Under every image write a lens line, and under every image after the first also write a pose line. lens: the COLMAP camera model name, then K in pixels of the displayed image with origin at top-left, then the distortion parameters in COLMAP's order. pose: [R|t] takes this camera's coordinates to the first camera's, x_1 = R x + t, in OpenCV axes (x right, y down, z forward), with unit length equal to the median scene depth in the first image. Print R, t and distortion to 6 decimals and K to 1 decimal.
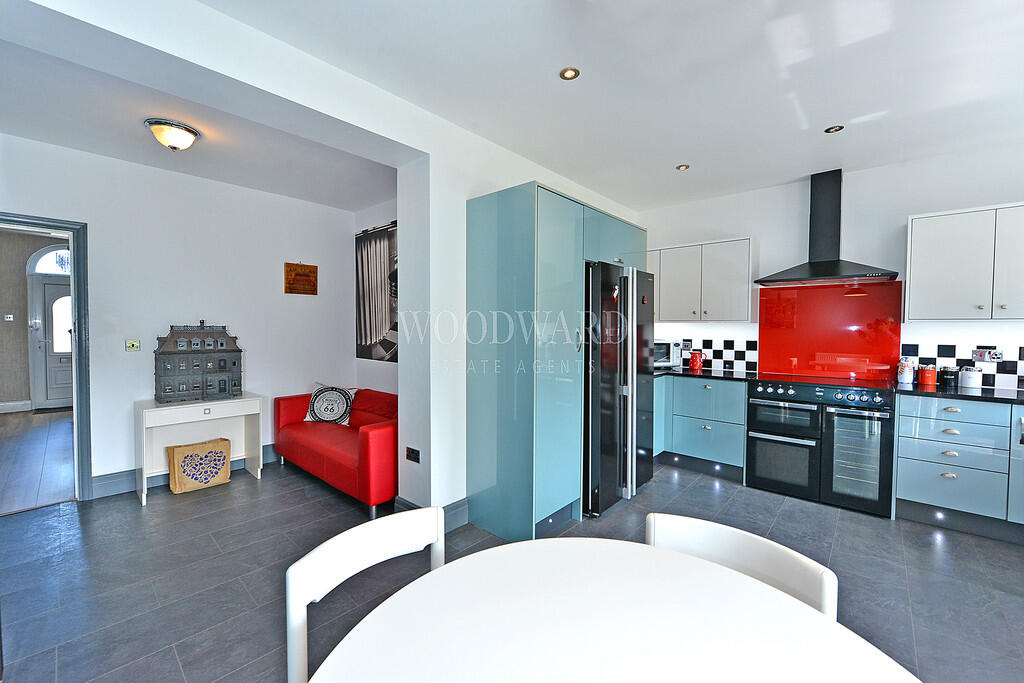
lens RADIAL K [[405.3, 0, 514.9], [0, 405.3, 337.4], [0, 0, 1]] dist [-0.011129, -0.000154]
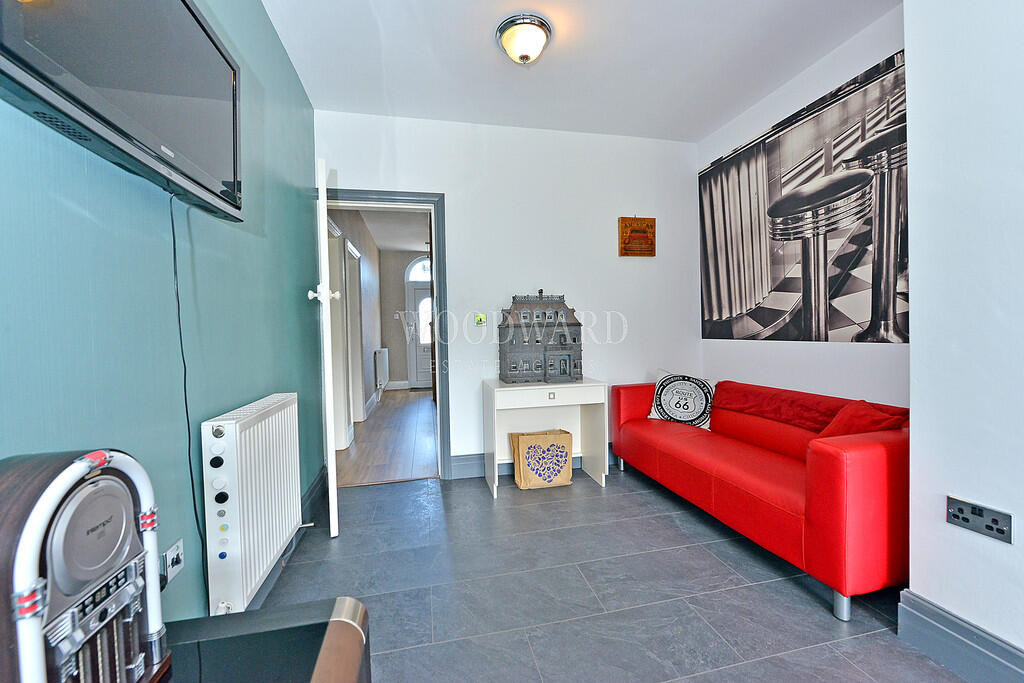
lens RADIAL K [[405.3, 0, 514.9], [0, 405.3, 337.4], [0, 0, 1]] dist [-0.011129, -0.000154]
pose [[0.810640, -0.018341, -0.585258, -0.315413], [0.015122, 0.999832, -0.010388, 0.067028], [0.585350, -0.000429, 0.810781, 0.264882]]
